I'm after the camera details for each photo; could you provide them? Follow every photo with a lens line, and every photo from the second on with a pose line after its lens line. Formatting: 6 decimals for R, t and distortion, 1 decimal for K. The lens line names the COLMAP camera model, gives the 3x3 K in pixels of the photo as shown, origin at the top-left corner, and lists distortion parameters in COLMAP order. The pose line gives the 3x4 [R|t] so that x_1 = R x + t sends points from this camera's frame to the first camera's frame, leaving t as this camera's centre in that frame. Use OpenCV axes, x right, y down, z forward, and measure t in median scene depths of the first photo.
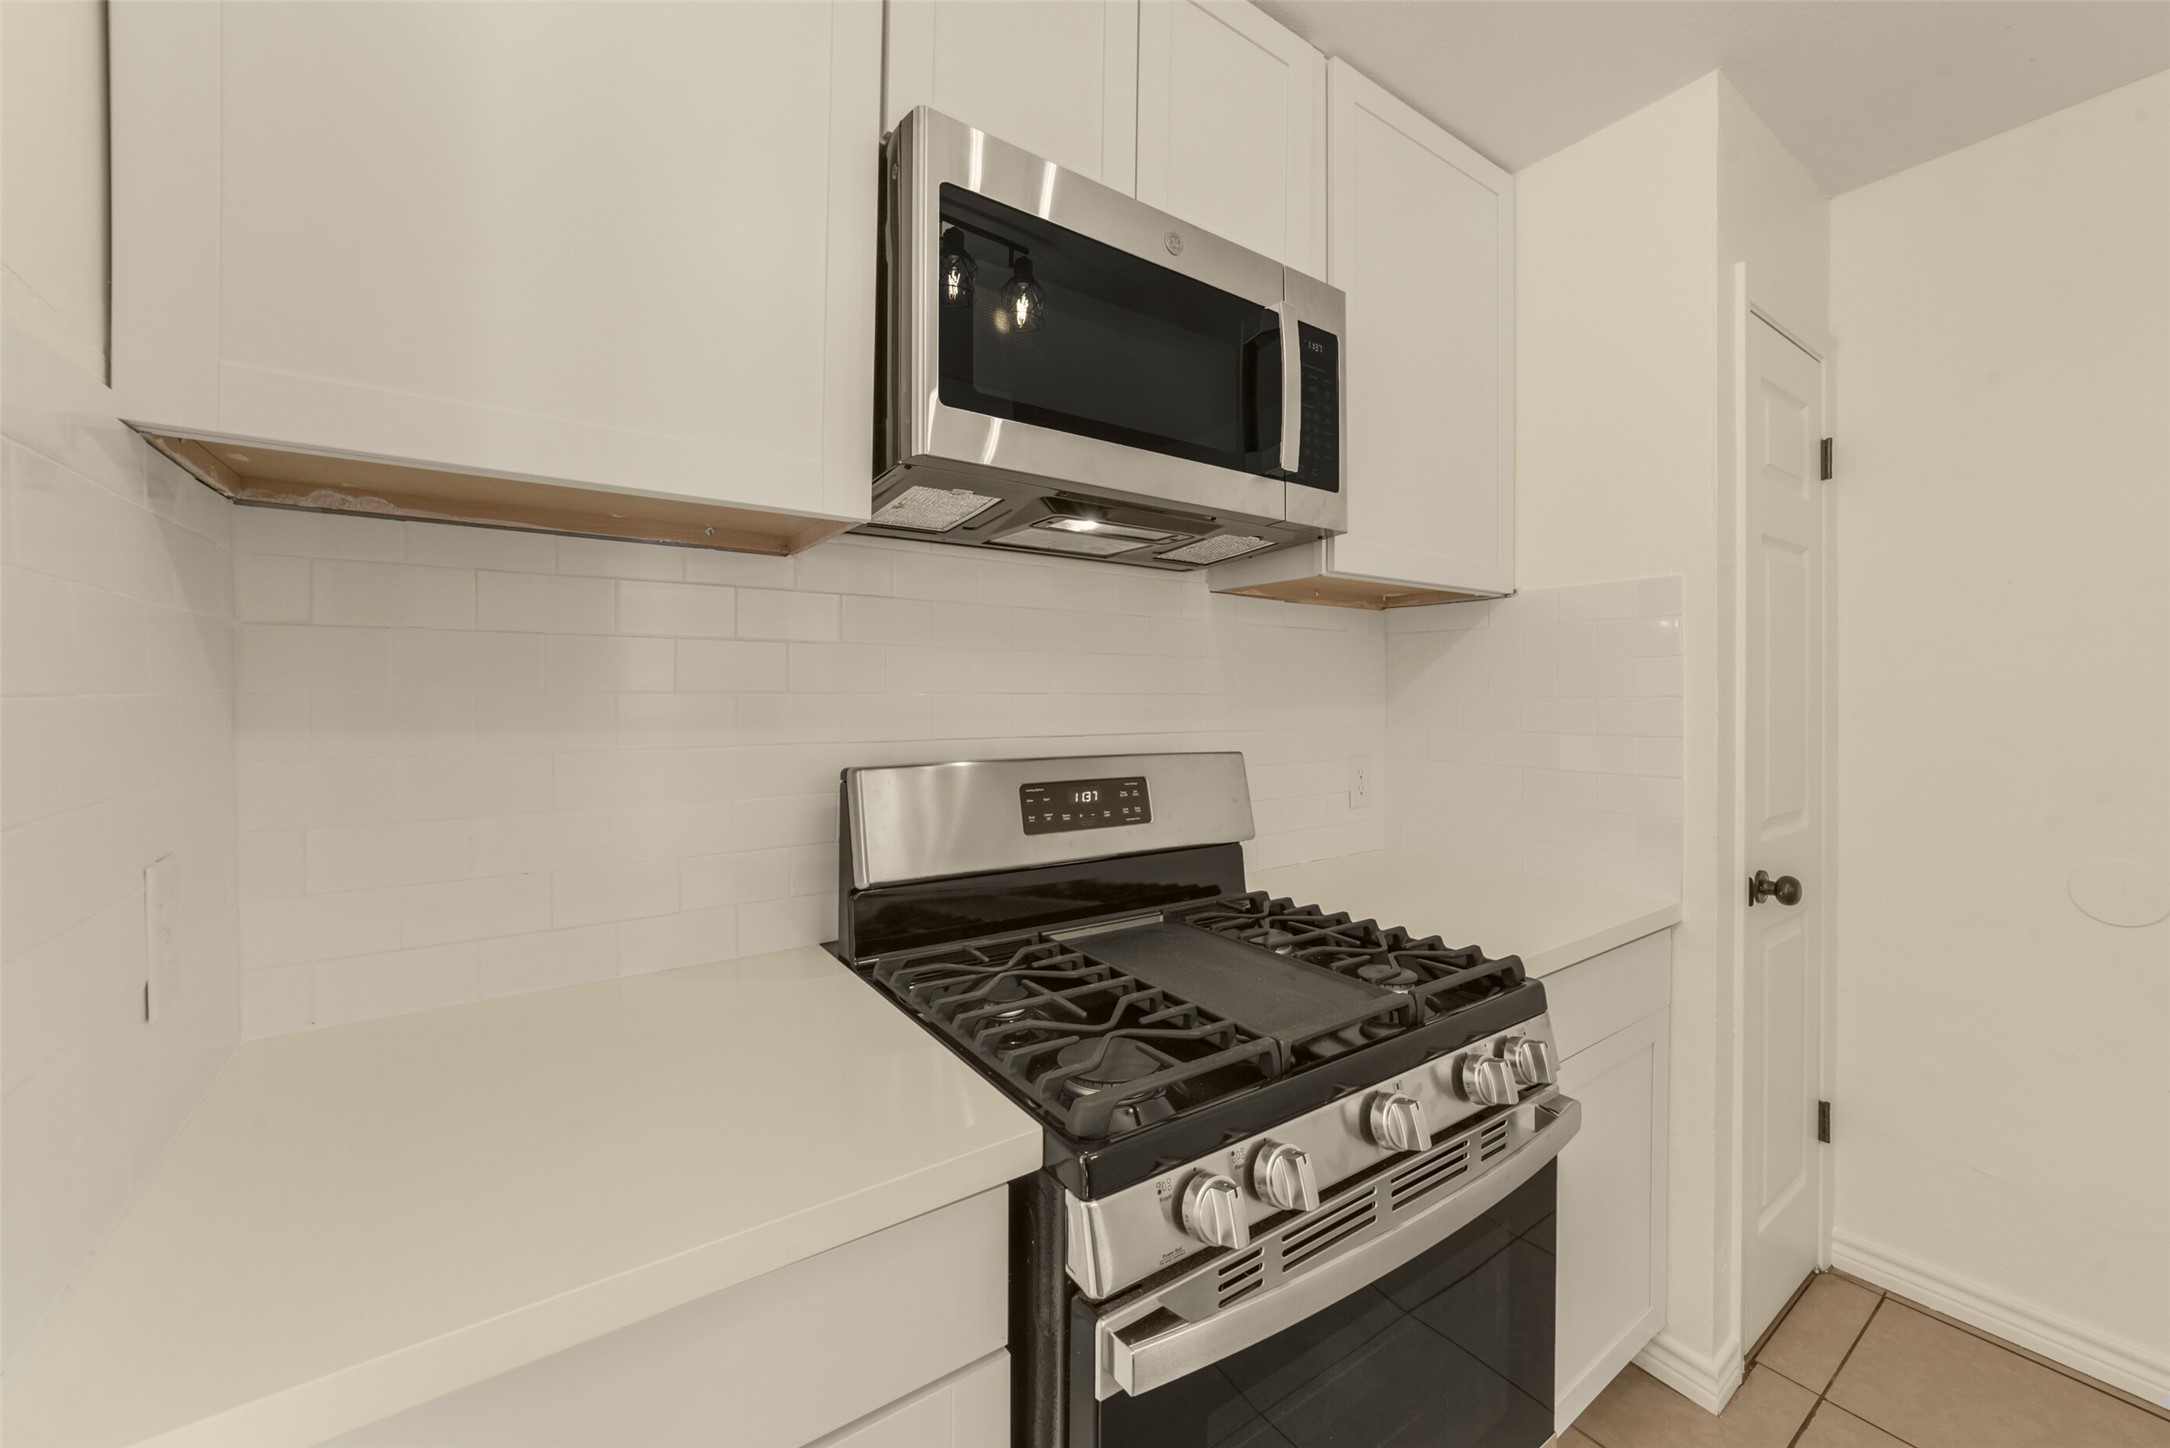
lens RADIAL K [[859.0, 0, 1084.2], [0, 859.0, 696.8], [0, 0, 1]] dist [-0.016281, 0.002210]
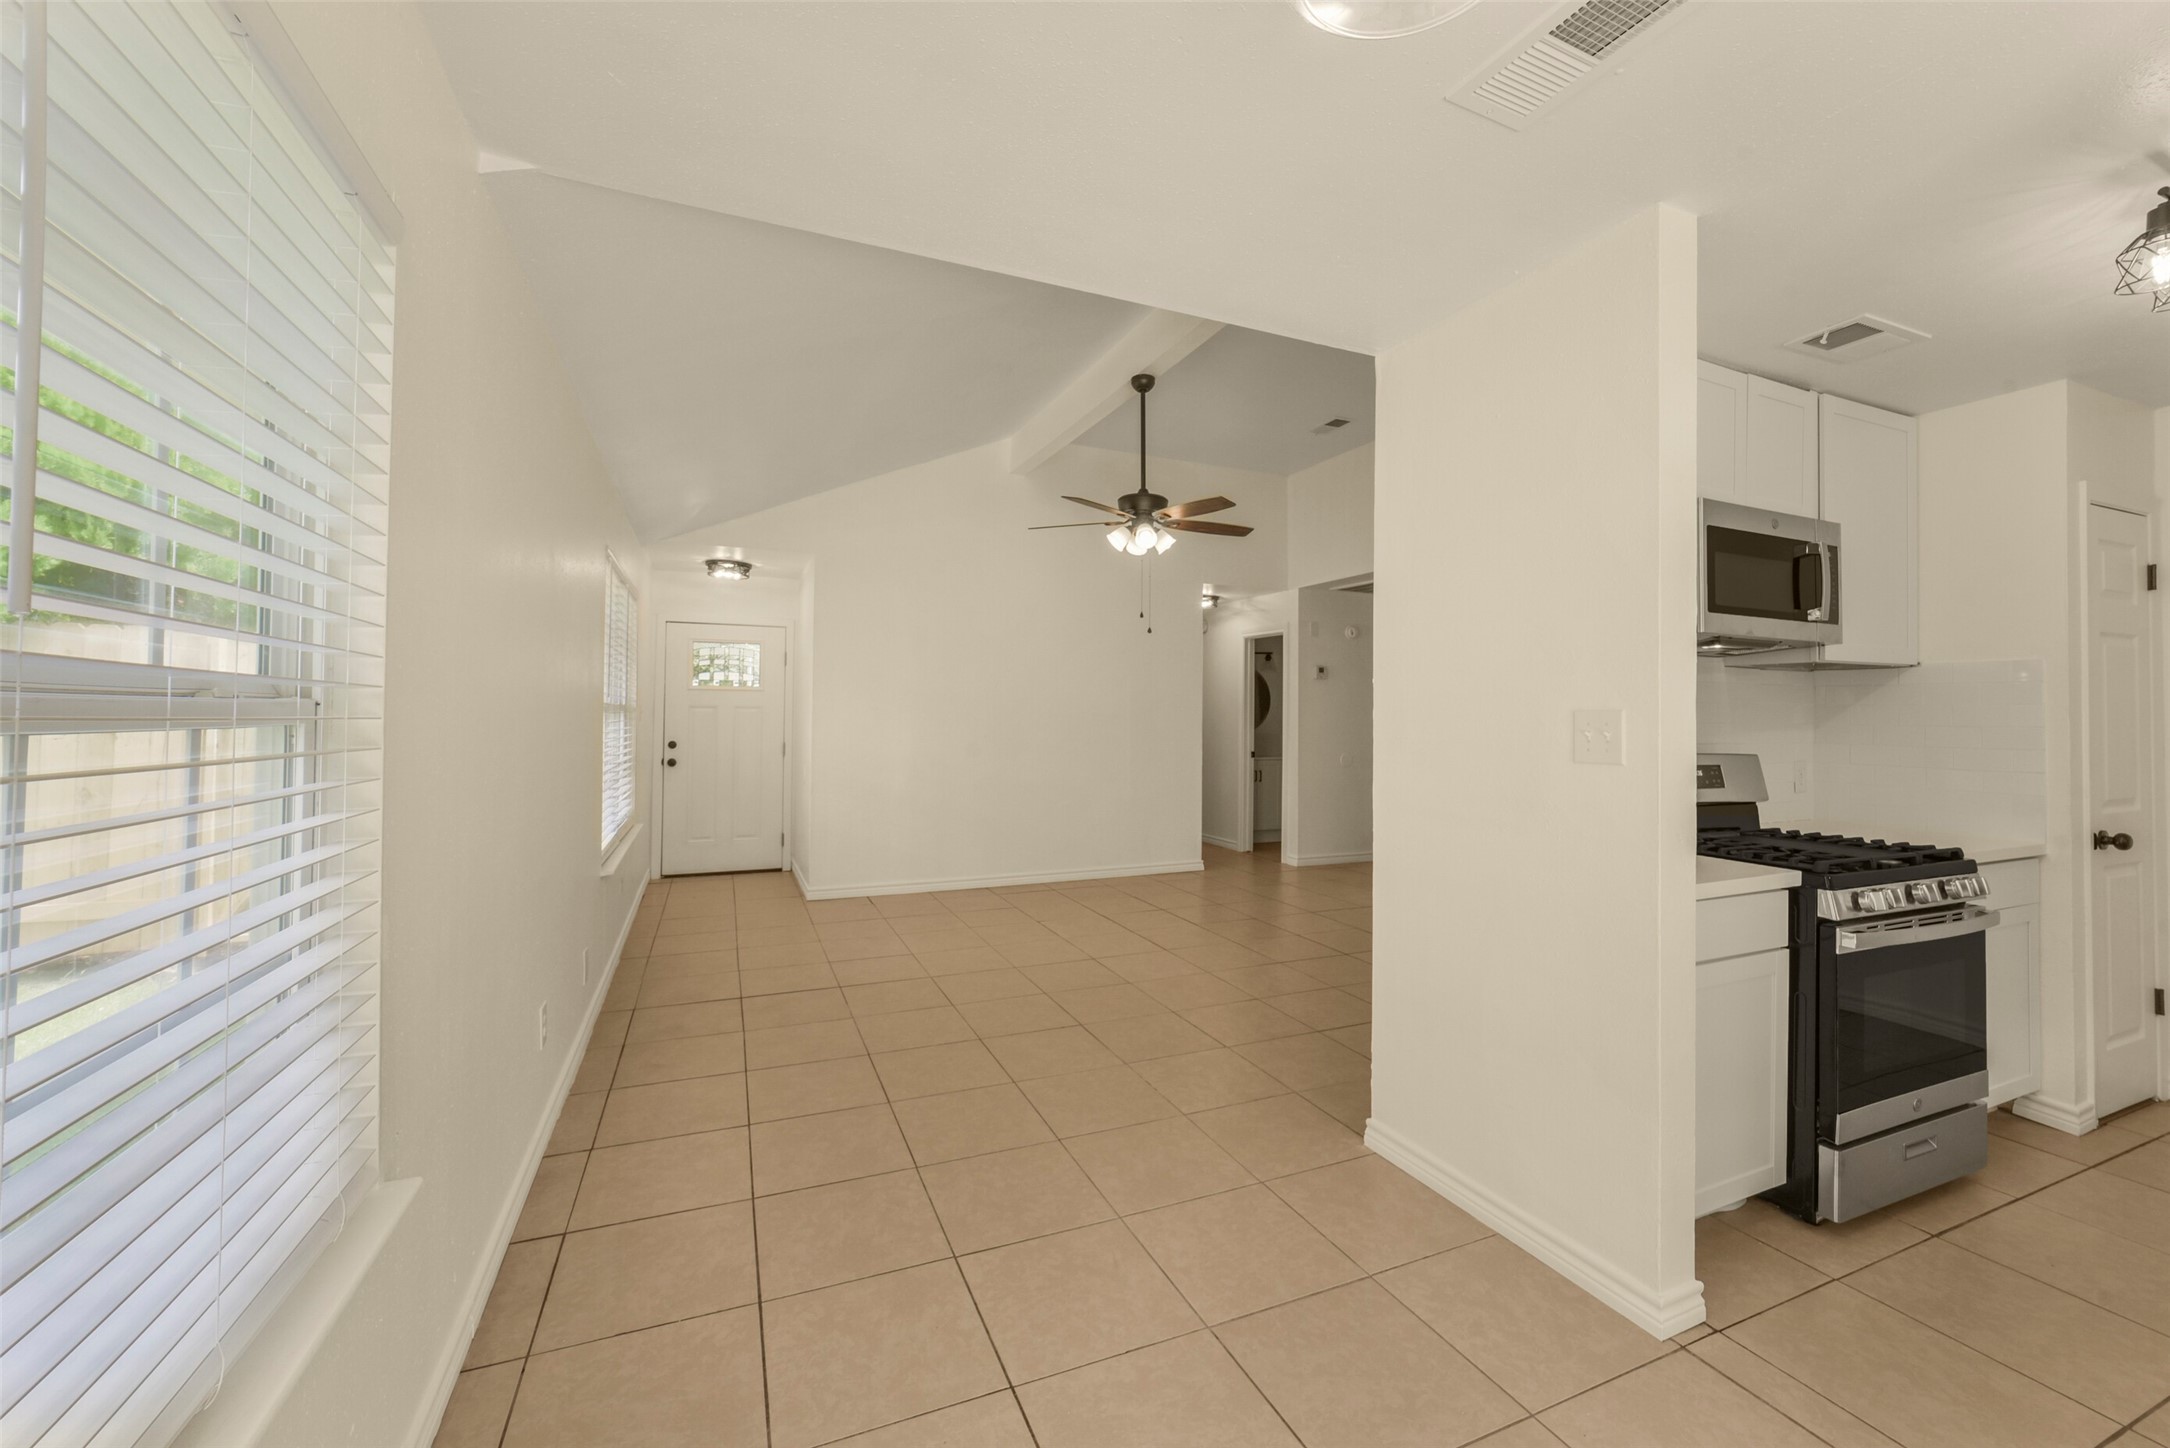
lens RADIAL K [[859.0, 0, 1085.2], [0, 859.0, 703.5], [0, 0, 1]] dist [-0.016281, 0.002210]
pose [[0.975830, 0.001126, -0.218528, -0.960883], [-0.005599, 0.999787, -0.019849, -0.005013], [0.218459, 0.020593, 0.975629, -1.278339]]
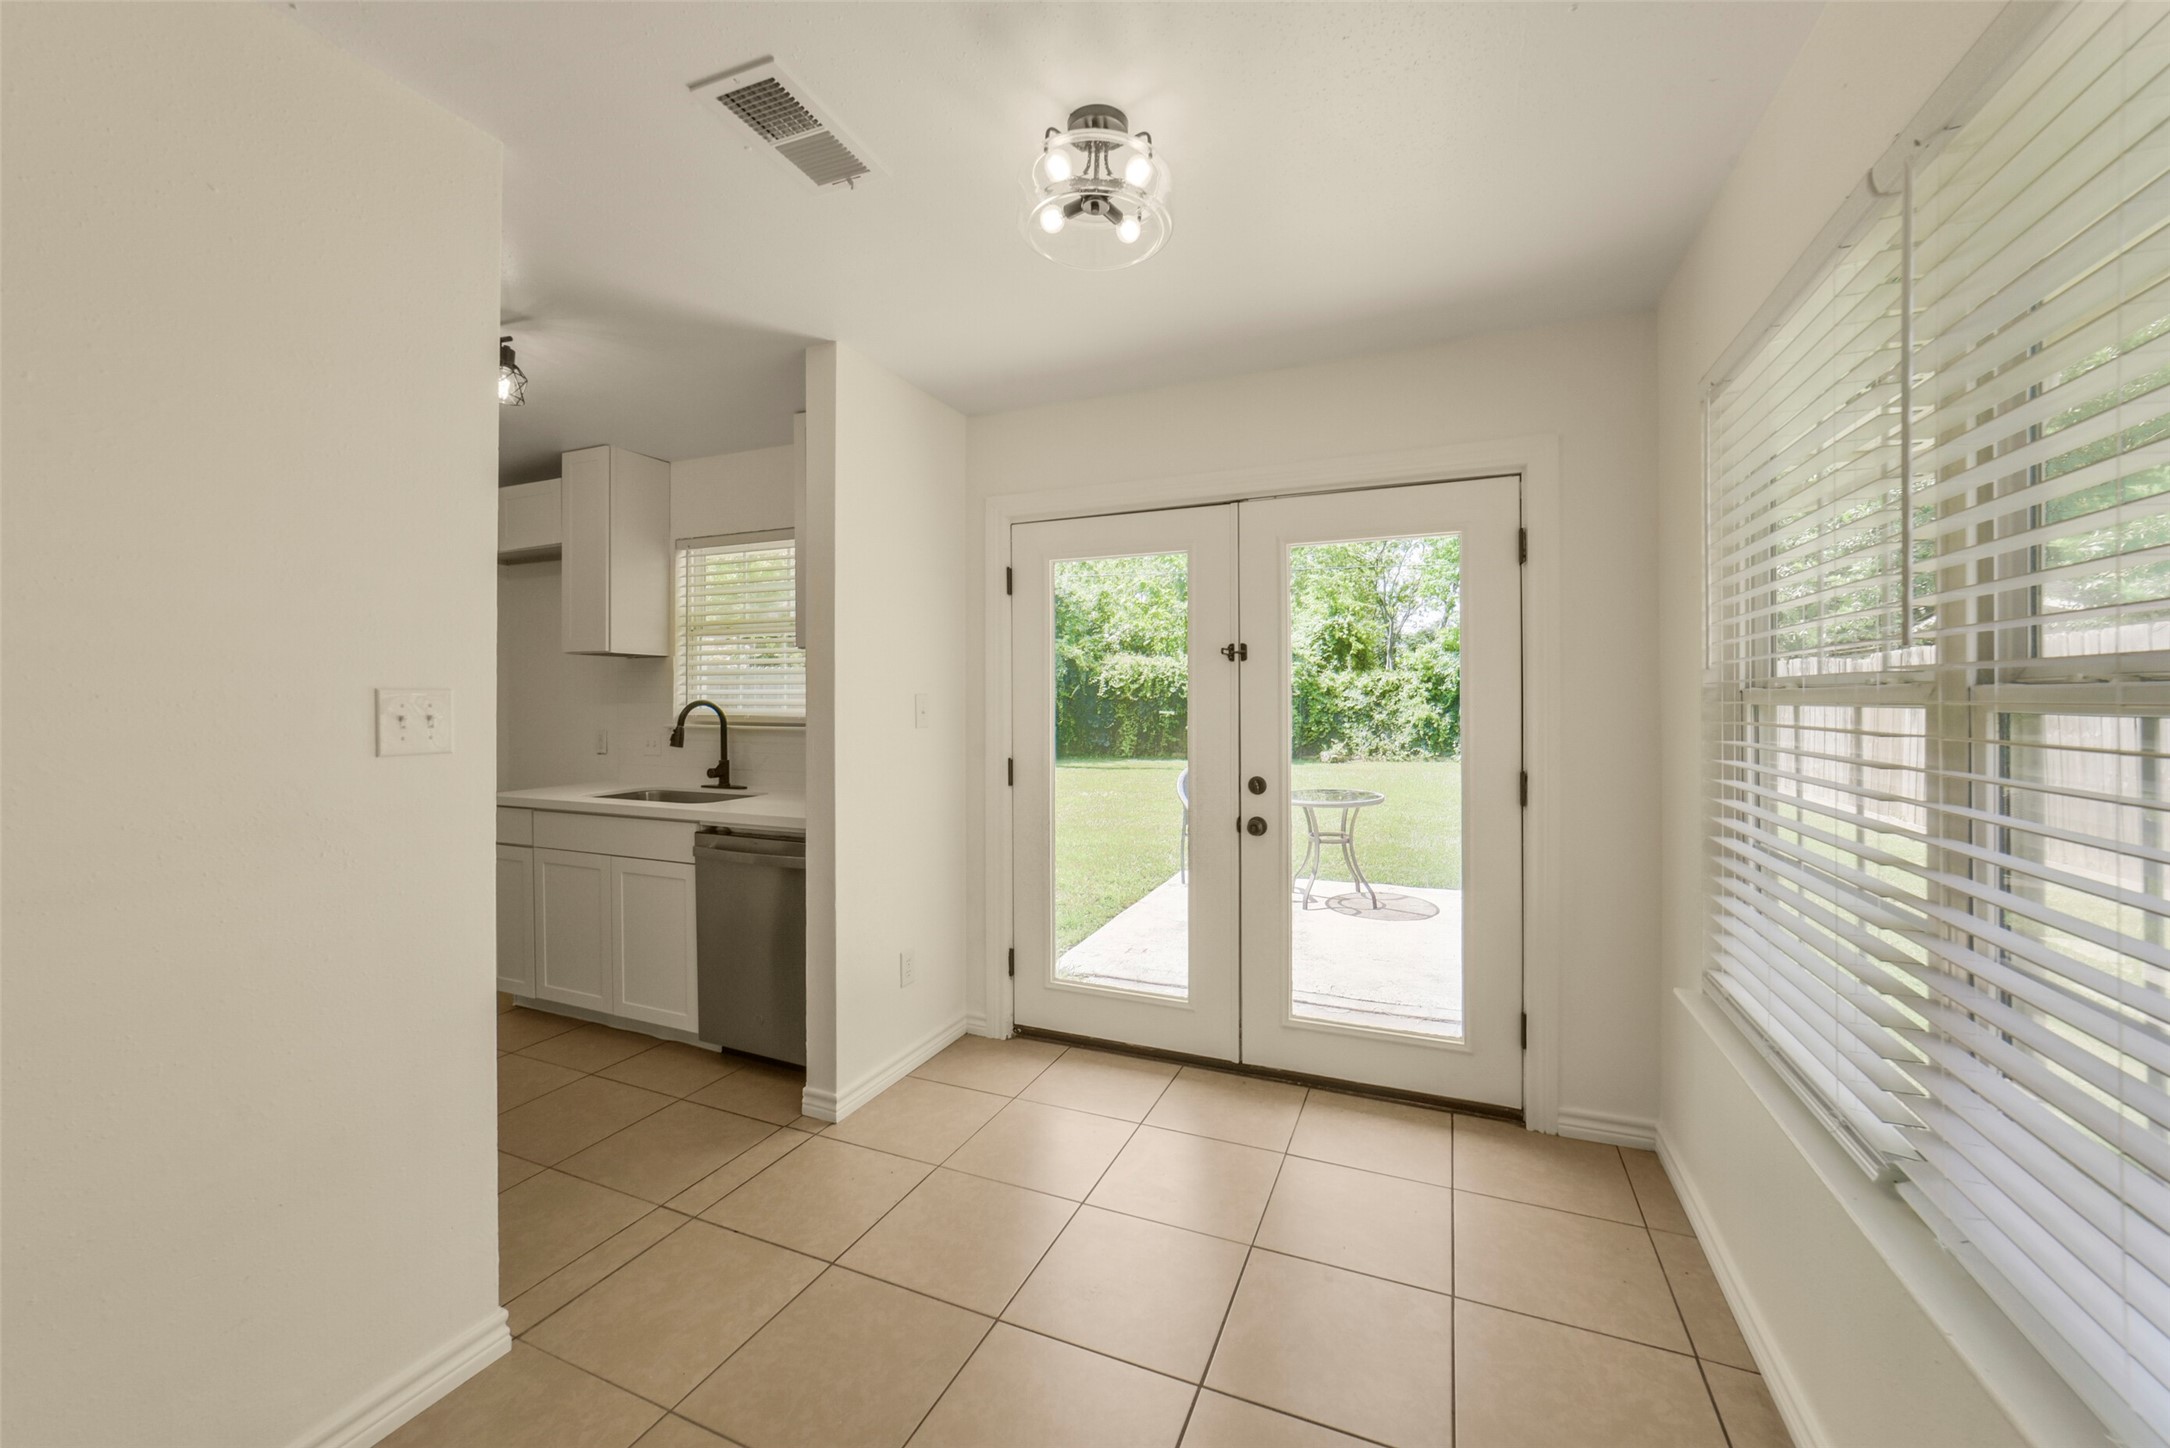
lens RADIAL K [[859.0, 0, 1079.2], [0, 859.0, 701.6], [0, 0, 1]] dist [-0.016281, 0.002210]
pose [[-0.504770, 0.001055, 0.863253, -1.849724], [0.004970, 0.999986, 0.001684, -0.008862], [-0.863239, 0.005141, -0.504769, 0.065104]]
